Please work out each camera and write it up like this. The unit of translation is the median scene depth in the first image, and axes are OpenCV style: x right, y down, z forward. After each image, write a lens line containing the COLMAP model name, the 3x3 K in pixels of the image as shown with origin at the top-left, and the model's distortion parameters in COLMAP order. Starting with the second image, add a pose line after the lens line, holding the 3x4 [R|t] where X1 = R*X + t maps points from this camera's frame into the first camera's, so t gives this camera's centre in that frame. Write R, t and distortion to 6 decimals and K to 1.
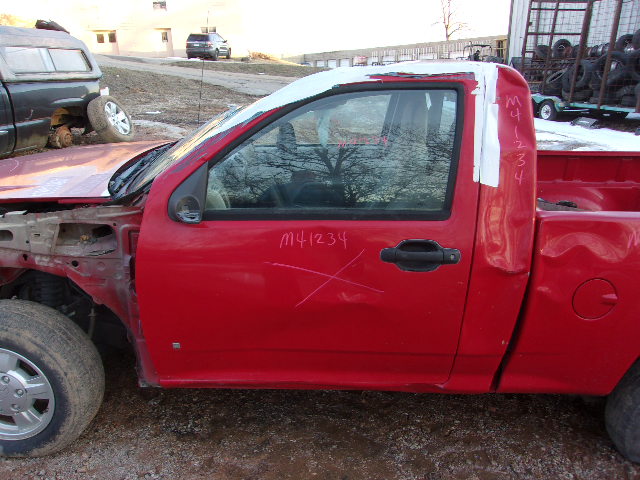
lens RADIAL K [[499.0, 0, 320.0], [0, 499.0, 240.0], [0, 0, 1]] dist [0.000852, 0.010088]
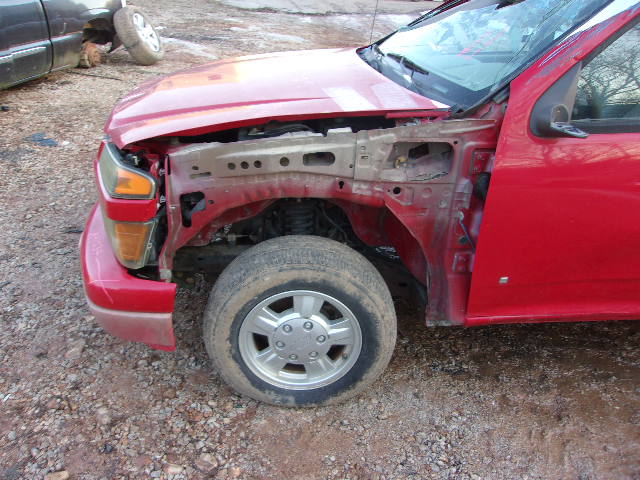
lens RADIAL K [[499.0, 0, 320.0], [0, 499.0, 240.0], [0, 0, 1]] dist [0.000852, 0.010088]
pose [[0.997542, -0.034538, 0.060967, -0.533319], [0.025248, 0.988808, 0.147045, 0.001757], [-0.065363, -0.145144, 0.987249, 0.126690]]
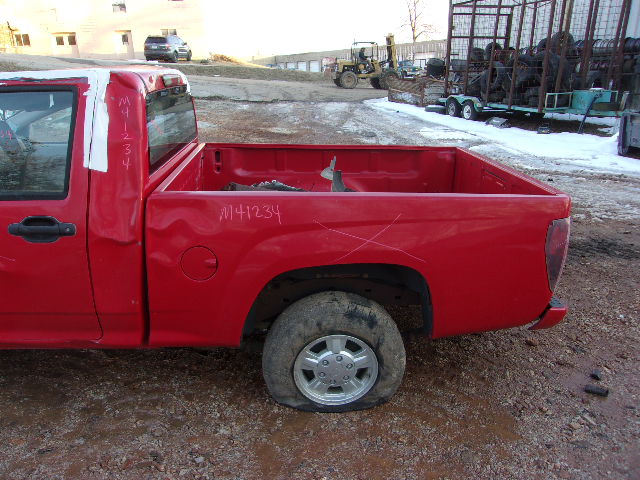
lens RADIAL K [[499.0, 0, 320.0], [0, 499.0, 240.0], [0, 0, 1]] dist [0.000852, 0.010088]
pose [[0.999227, -0.014750, 0.036442, 0.619212], [0.014860, 0.999886, -0.002746, 0.052925], [-0.036397, 0.003285, 0.999332, -0.172885]]
